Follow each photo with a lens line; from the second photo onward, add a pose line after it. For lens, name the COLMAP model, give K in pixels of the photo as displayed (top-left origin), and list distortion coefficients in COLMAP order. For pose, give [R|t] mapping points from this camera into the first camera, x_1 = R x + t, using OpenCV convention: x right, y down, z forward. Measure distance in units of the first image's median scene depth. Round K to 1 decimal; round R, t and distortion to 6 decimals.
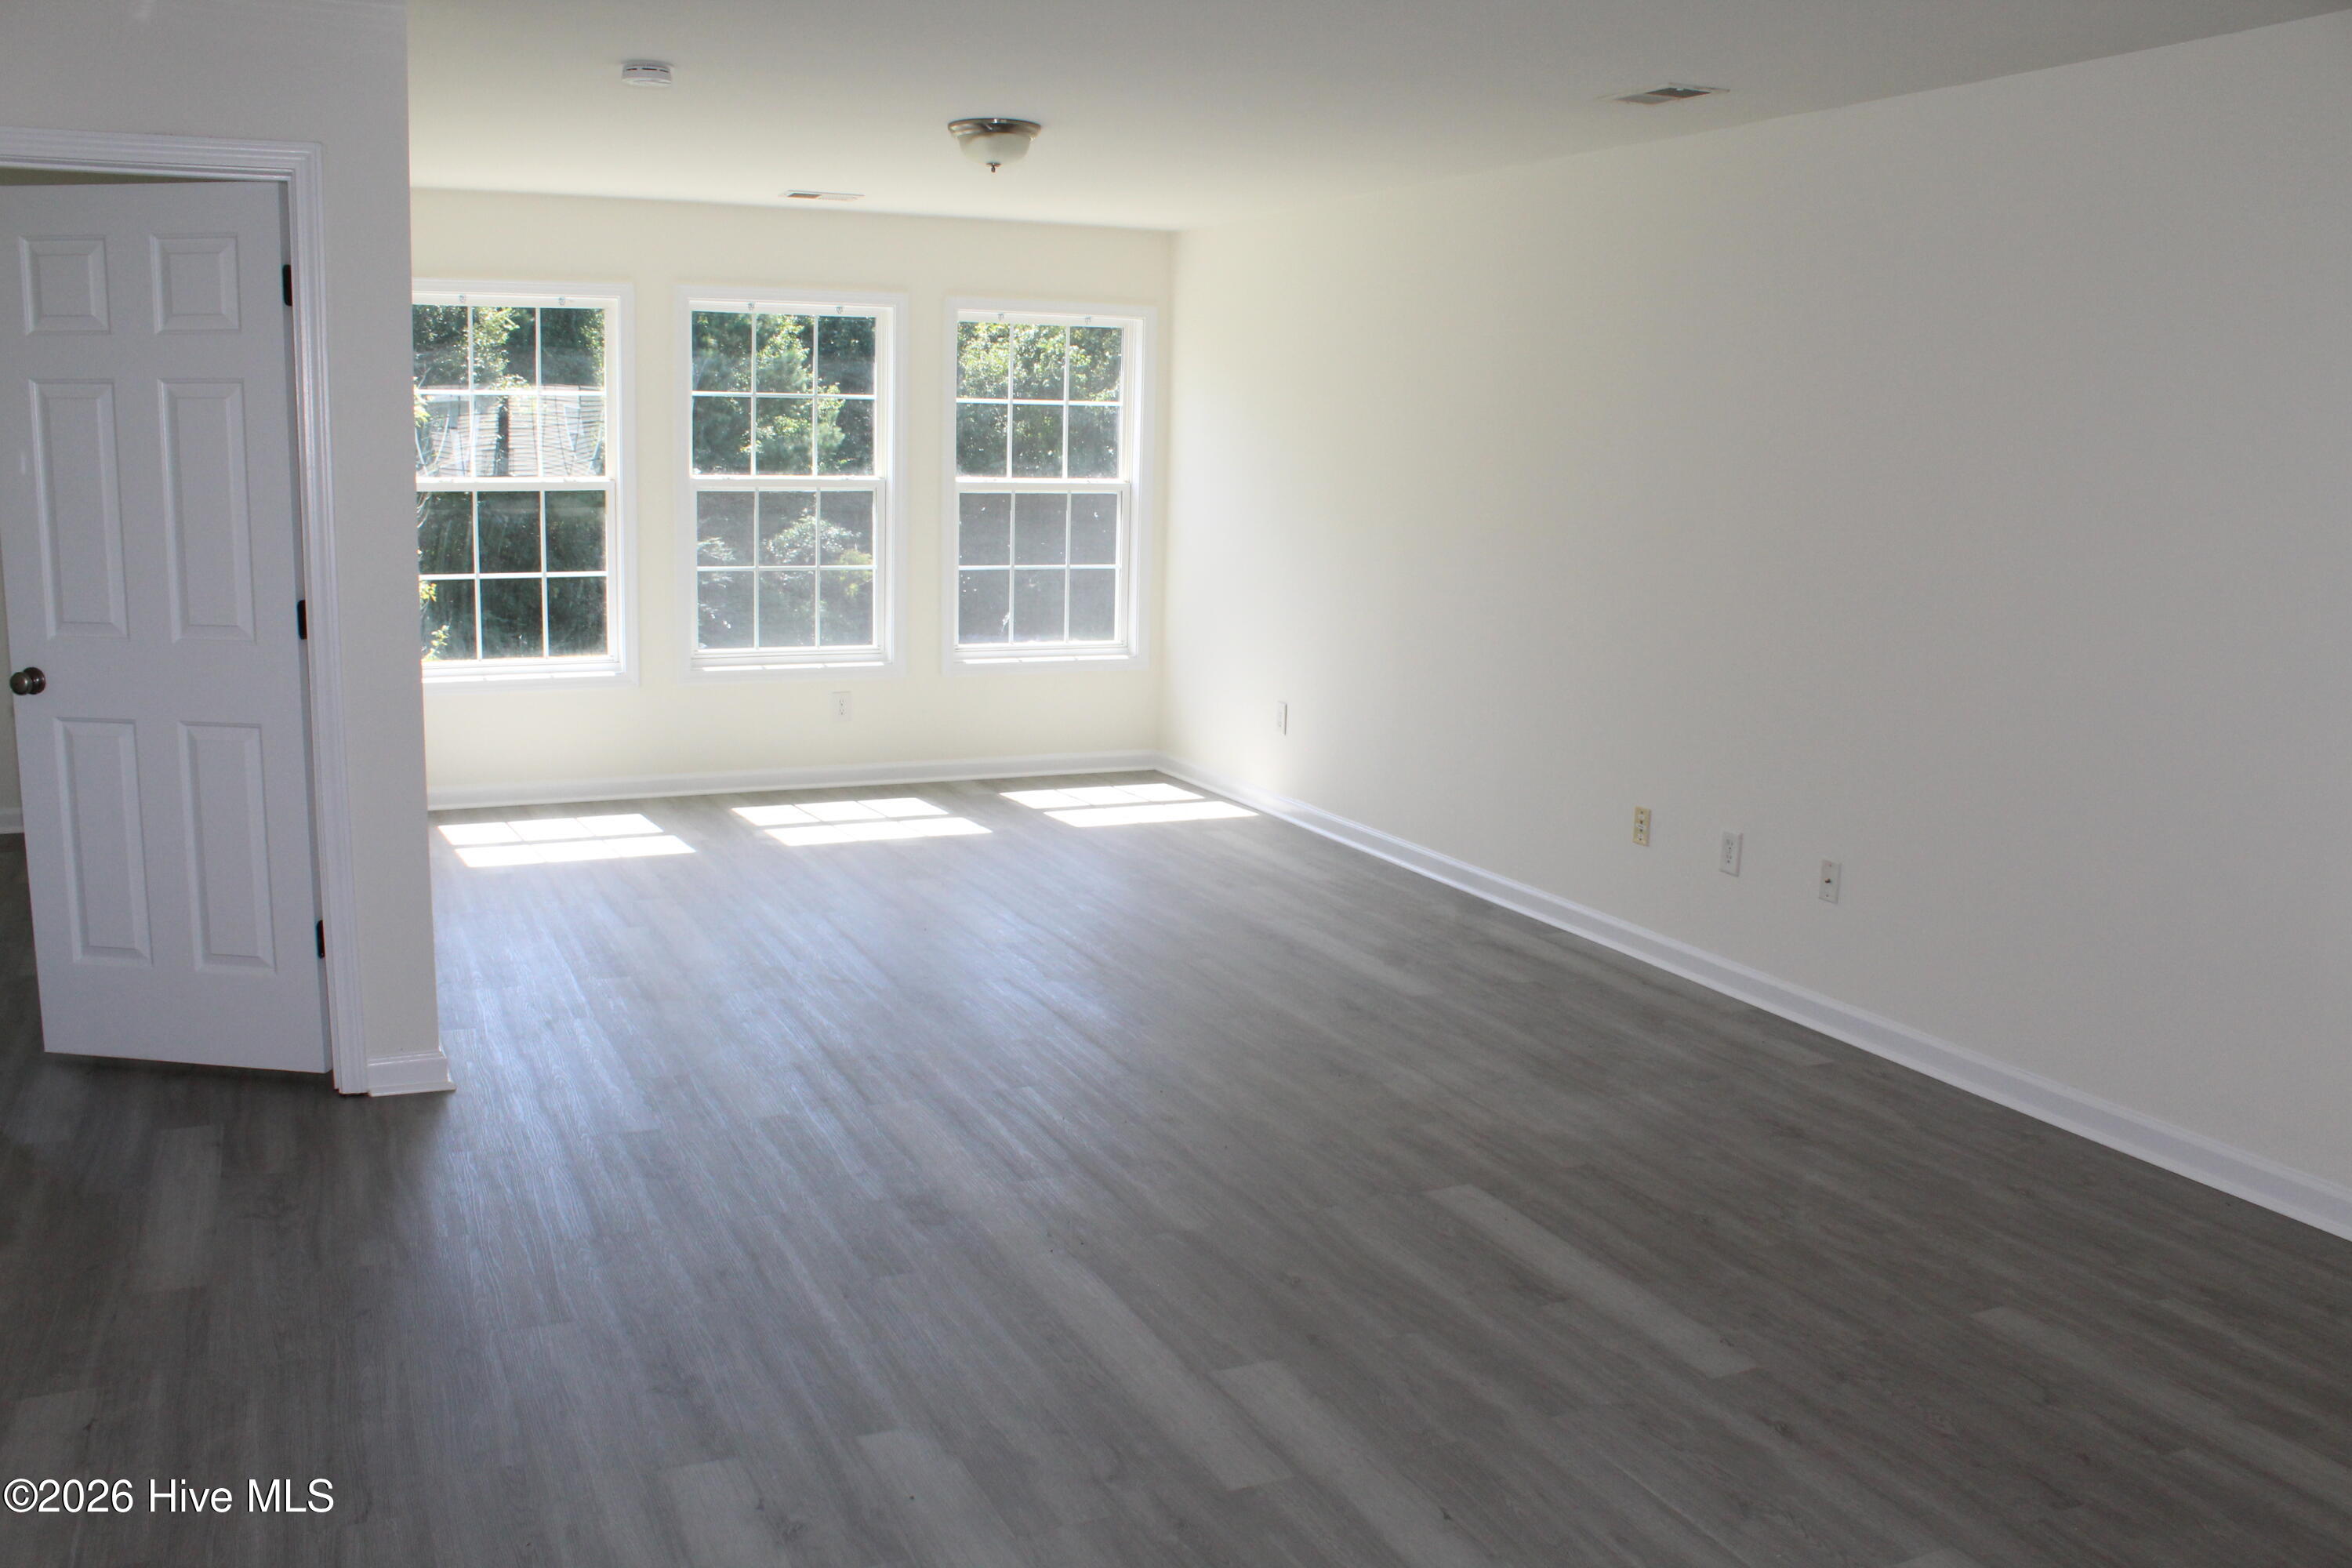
lens RADIAL K [[1962.0, 0, 1173.7], [0, 1962.0, 785.5], [0, 0, 1]] dist [-0.149648, 0.114924]
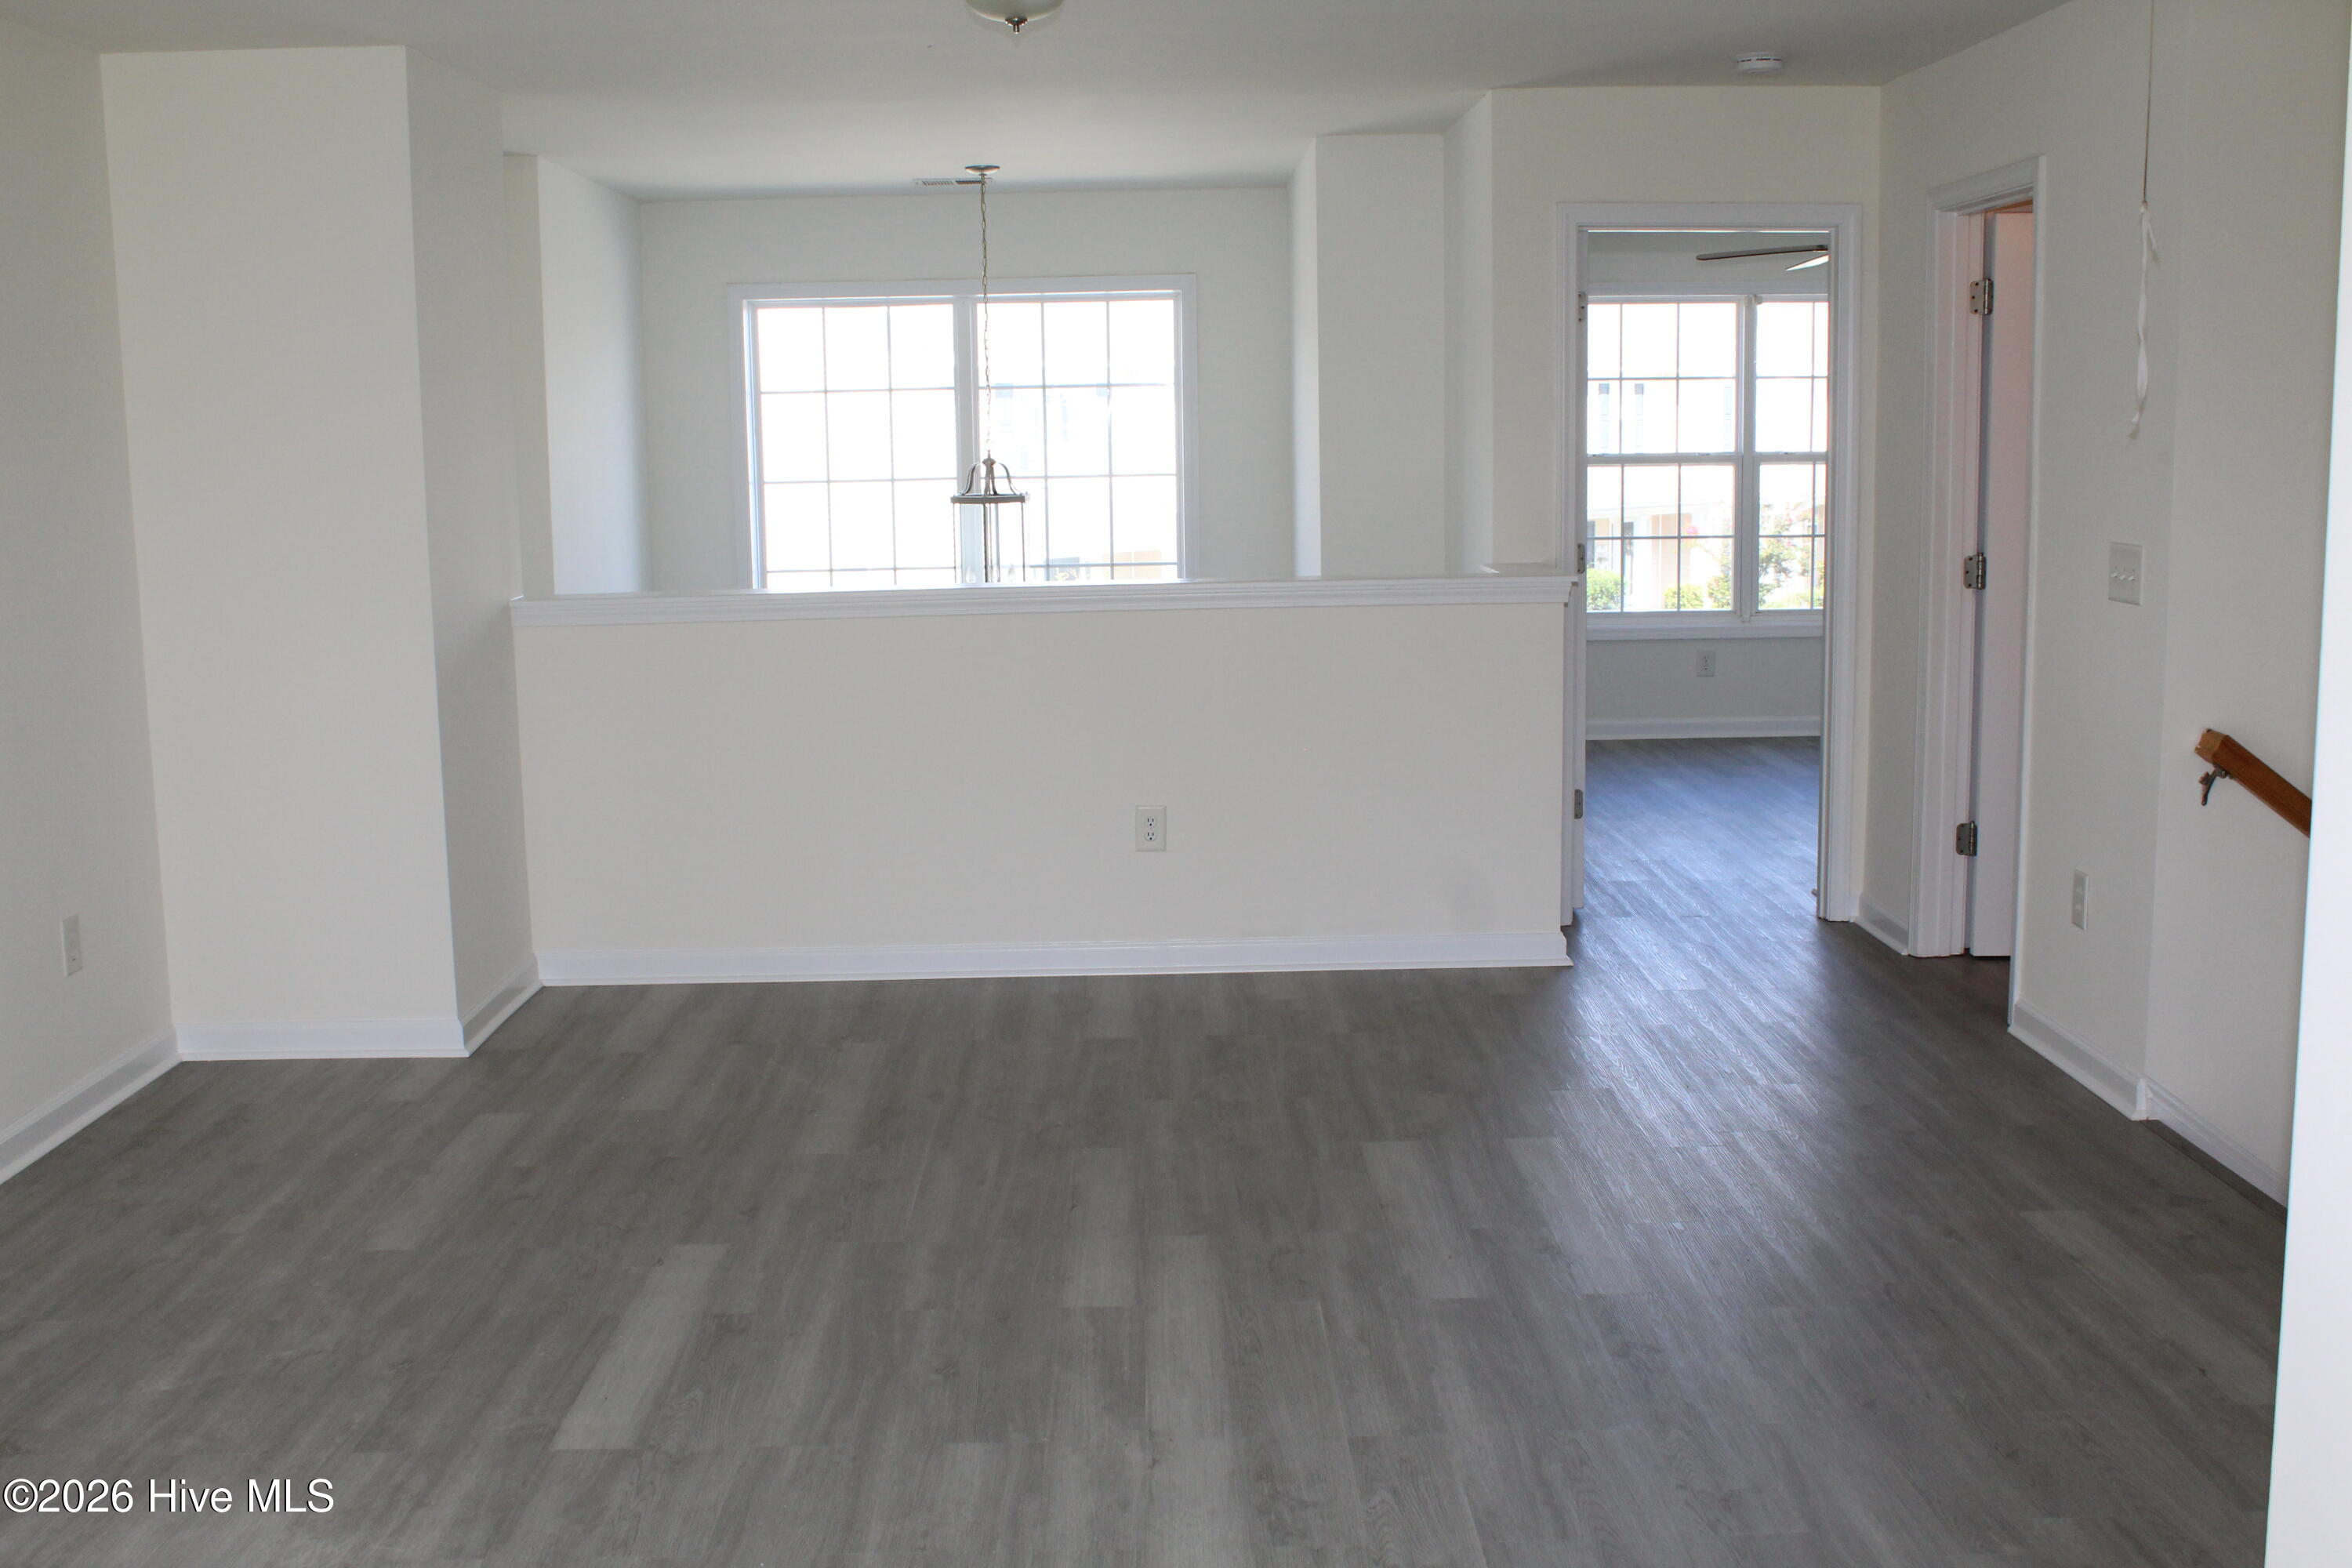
lens RADIAL K [[2440.0, 0, 1182.8], [0, 2440.0, 788.4], [0, 0, 1]] dist [-0.079188, 0.000000]
pose [[-0.914900, -0.069515, 0.397650, -0.447395], [0.064234, 0.947442, 0.313414, -0.327312], [-0.398537, 0.312285, -0.862349, 1.783860]]
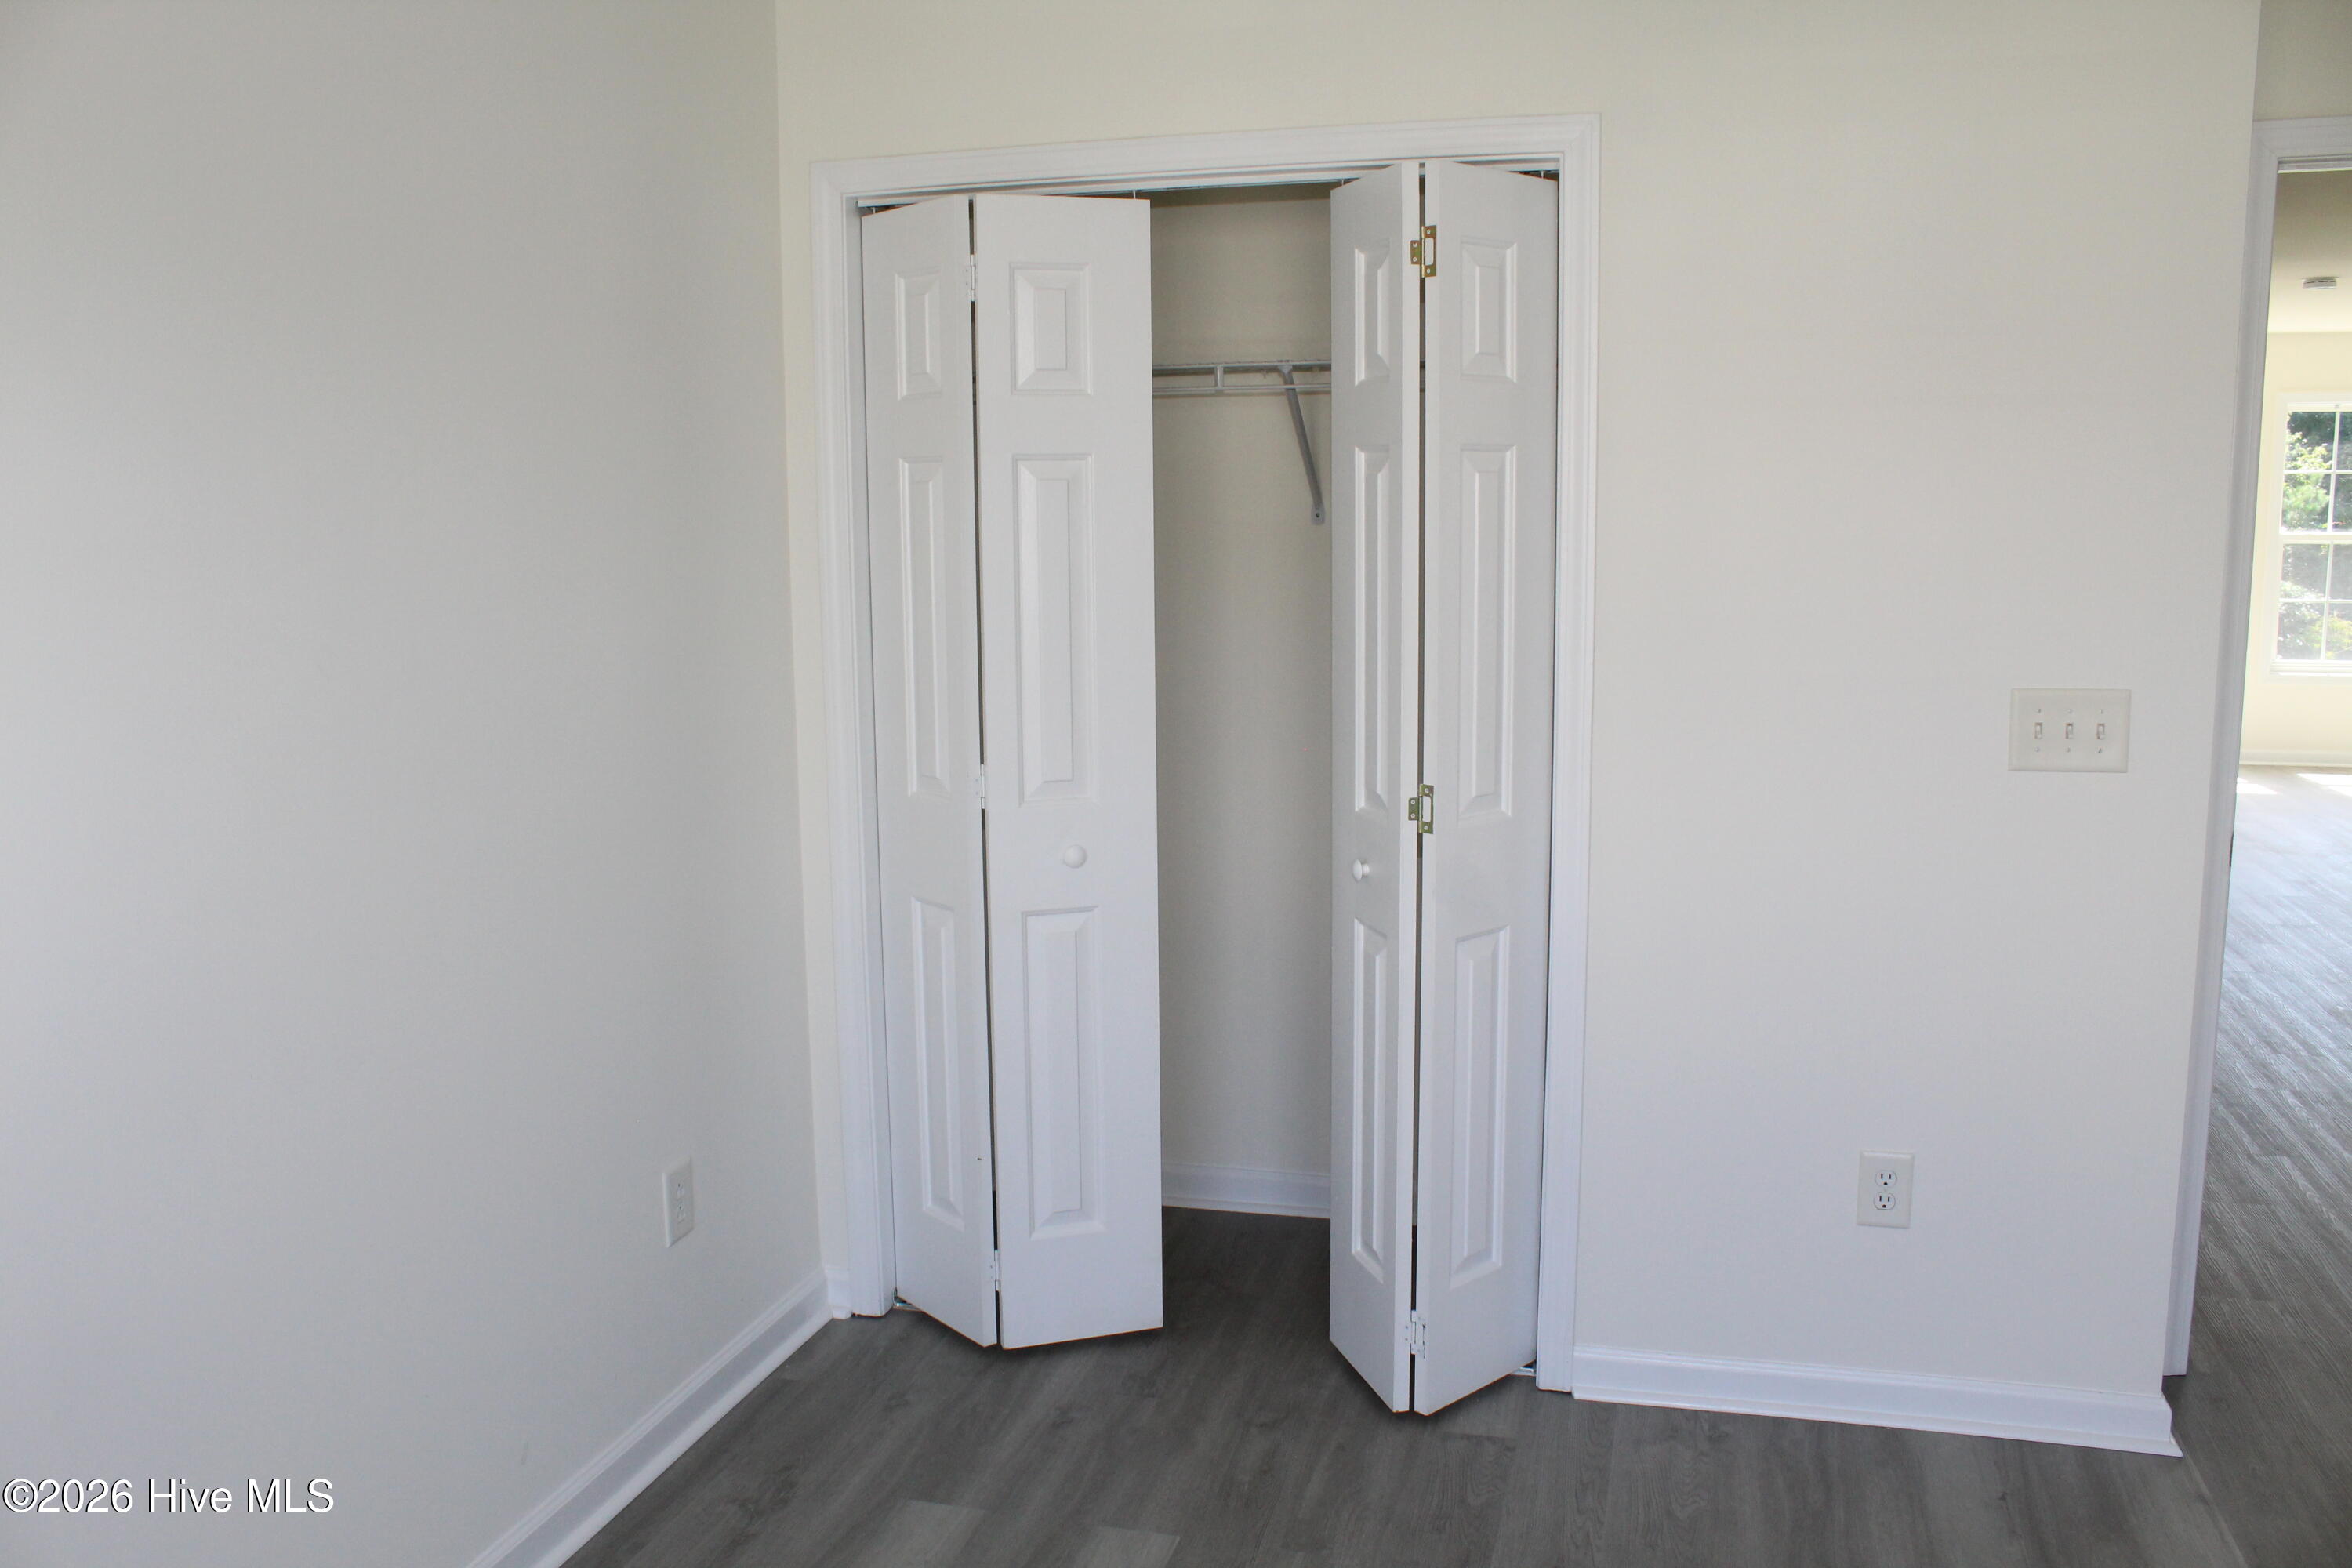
lens RADIAL K [[1962.0, 0, 1177.4], [0, 1962.0, 791.0], [0, 0, 1]] dist [-0.149648, 0.114924]
pose [[0.761856, 0.068196, -0.644146, 0.062899], [-0.087211, 0.996187, 0.002319, 0.201079], [0.641848, 0.054409, 0.764899, -1.173003]]
